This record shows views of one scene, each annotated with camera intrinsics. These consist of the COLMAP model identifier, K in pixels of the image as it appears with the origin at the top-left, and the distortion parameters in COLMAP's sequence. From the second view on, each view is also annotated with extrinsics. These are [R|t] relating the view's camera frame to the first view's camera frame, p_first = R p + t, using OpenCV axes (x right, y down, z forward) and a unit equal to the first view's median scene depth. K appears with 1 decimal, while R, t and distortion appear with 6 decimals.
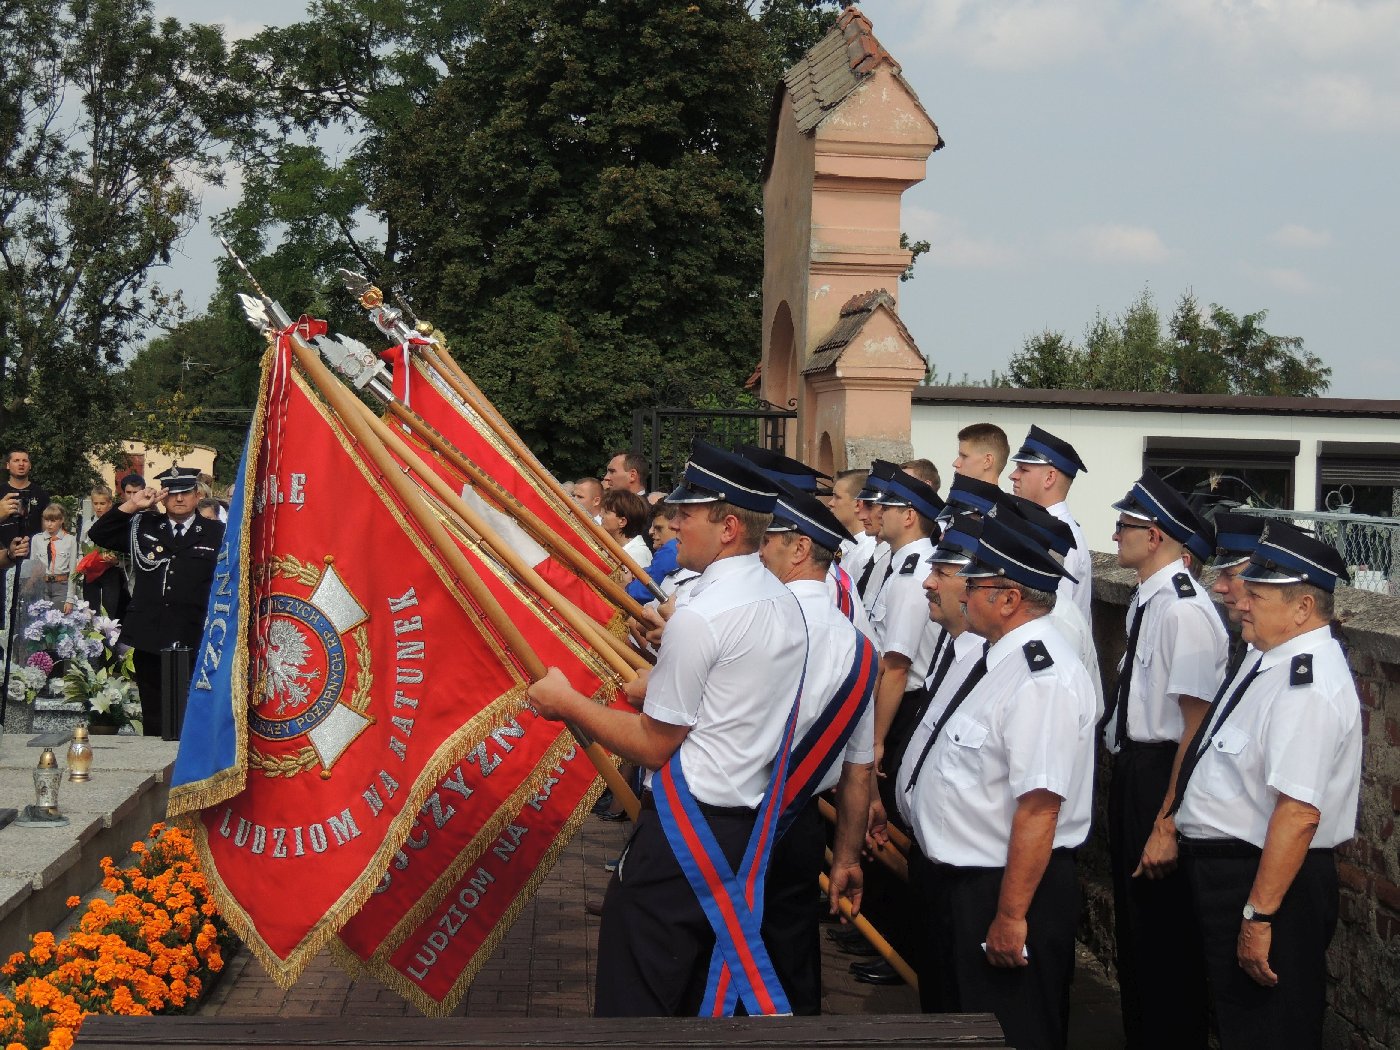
lens RADIAL K [[2813.4, 0, 700.0], [0, 2813.4, 525.0], [0, 0, 1]] dist [-0.092161, 0.174029]
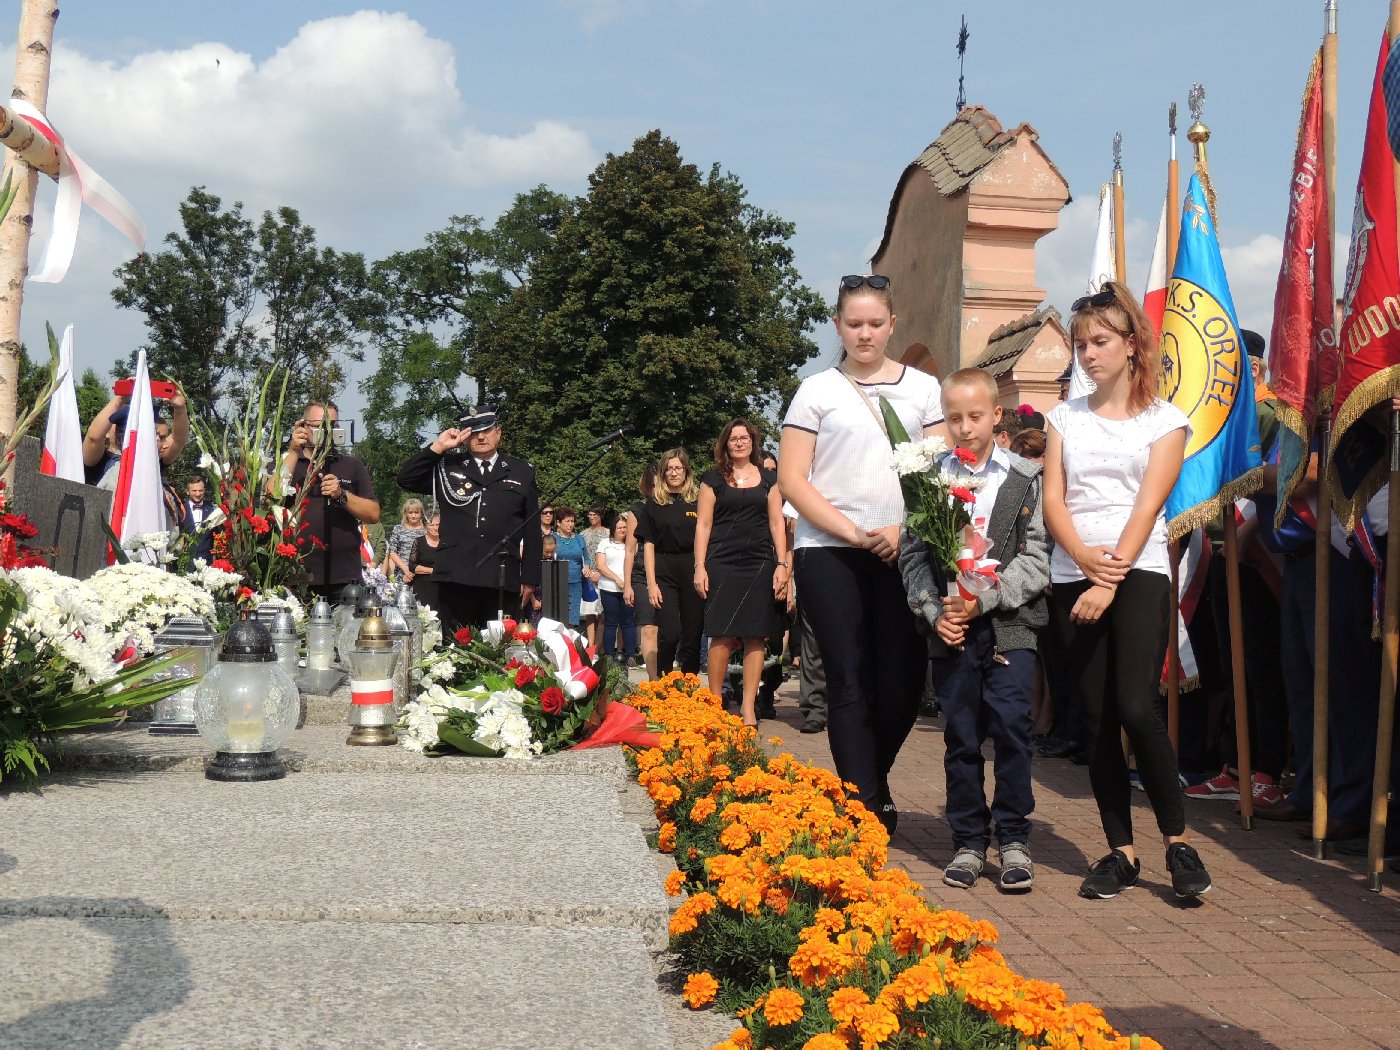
lens RADIAL K [[1766.3, 0, 700.0], [0, 1766.3, 525.0], [0, 0, 1]] dist [-0.058028, 0.027843]
pose [[0.999278, -0.006944, 0.037358, -0.036835], [0.008775, 0.998755, -0.049099, 0.014172], [-0.036971, 0.049392, 0.998095, 0.094414]]
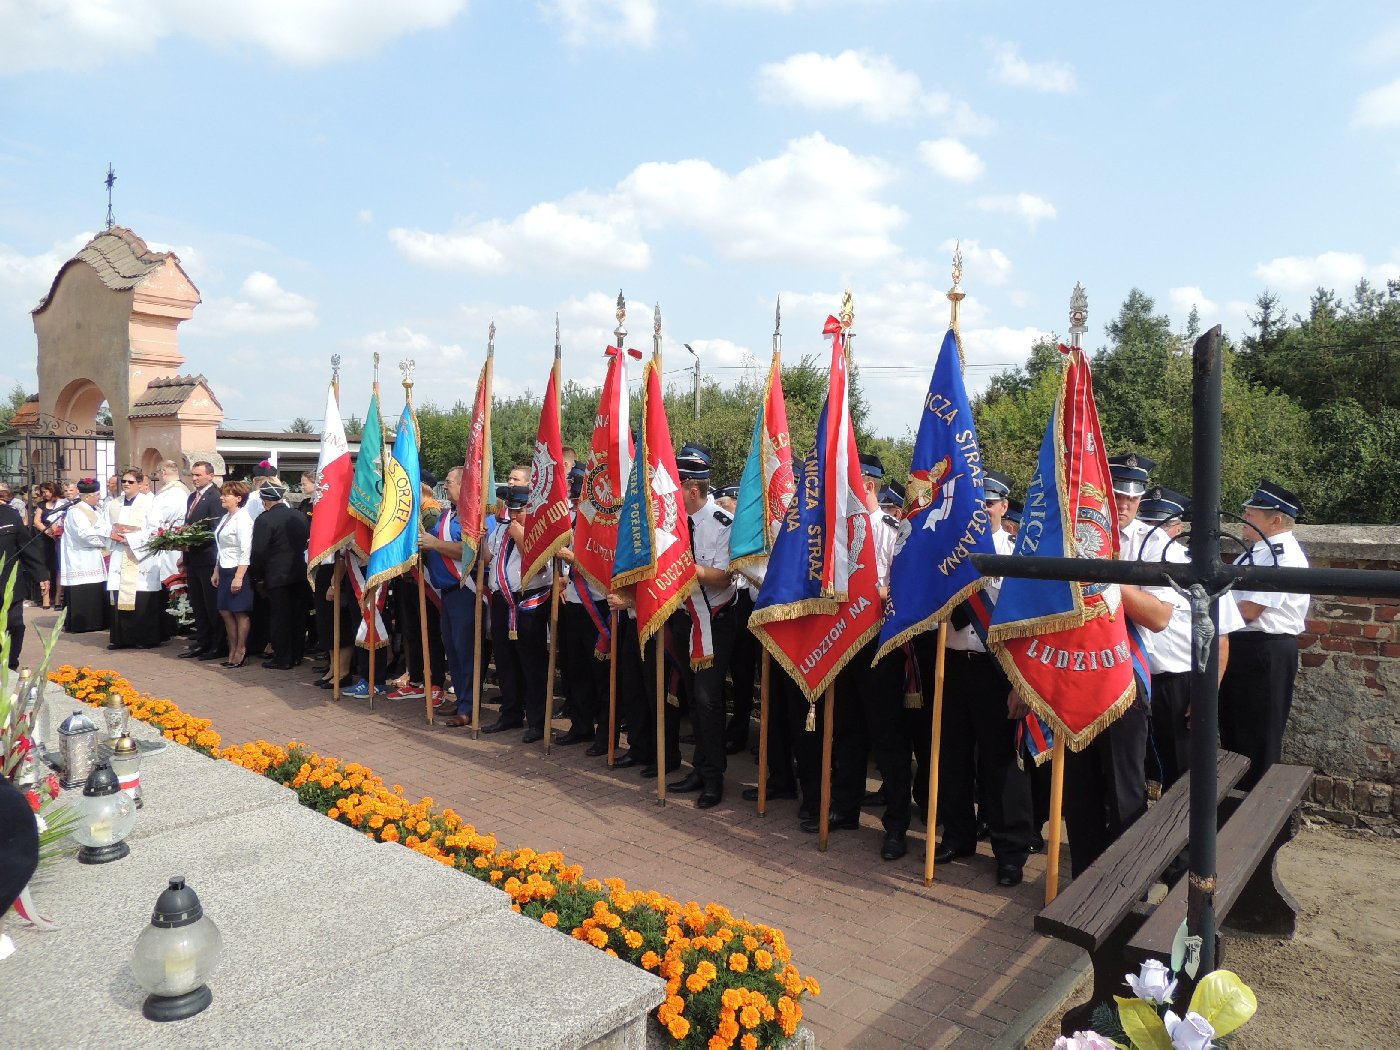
lens RADIAL K [[1057.3, 0, 700.5], [0, 1057.3, 501.1], [0, 0, 1]] dist [0.002355, 0.002305]
pose [[0.712923, -0.050029, 0.699455, -0.069135], [0.032652, 0.998738, 0.038154, -0.004400], [-0.700482, -0.004363, 0.713657, 0.080346]]
